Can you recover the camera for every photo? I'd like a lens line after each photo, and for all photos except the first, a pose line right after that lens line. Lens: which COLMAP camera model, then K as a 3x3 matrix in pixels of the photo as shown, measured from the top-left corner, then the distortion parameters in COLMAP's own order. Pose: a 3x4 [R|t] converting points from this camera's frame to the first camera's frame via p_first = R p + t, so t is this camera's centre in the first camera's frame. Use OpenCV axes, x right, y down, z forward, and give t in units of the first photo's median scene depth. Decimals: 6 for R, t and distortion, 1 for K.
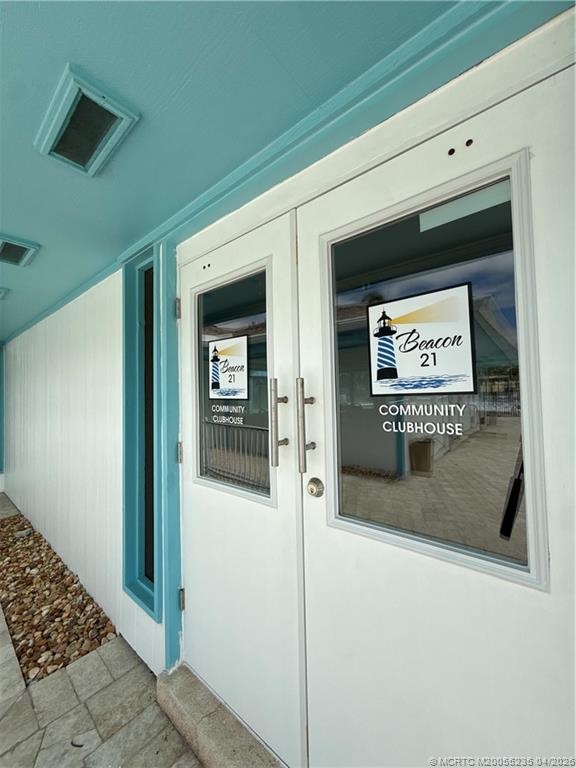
lens RADIAL K [[303.8, 0, 287.3], [0, 303.8, 383.0], [0, 0, 1]] dist [0.000063, 0.000229]
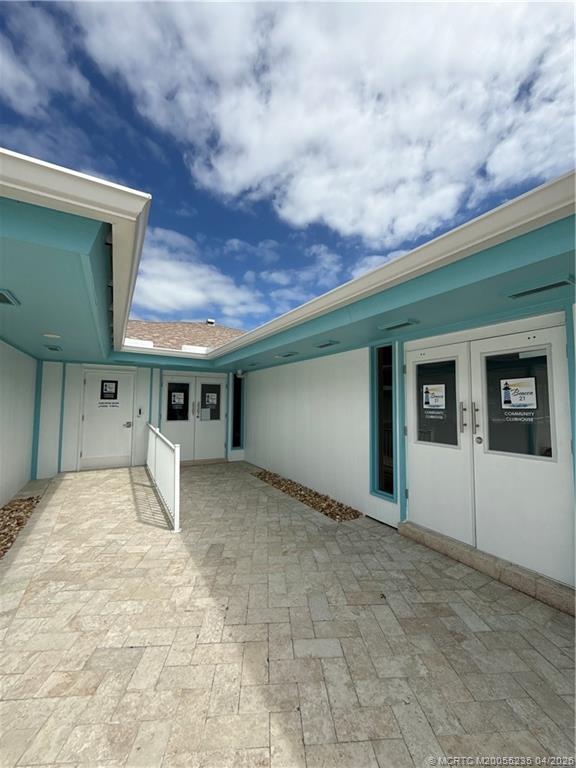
lens RADIAL K [[303.8, 0, 285.7], [0, 303.8, 383.4], [0, 0, 1]] dist [0.000063, 0.000229]
pose [[0.933167, 0.005283, -0.359405, -0.482861], [-0.018167, 0.999307, -0.032481, -0.056622], [0.358985, 0.036839, 0.932616, -1.949018]]
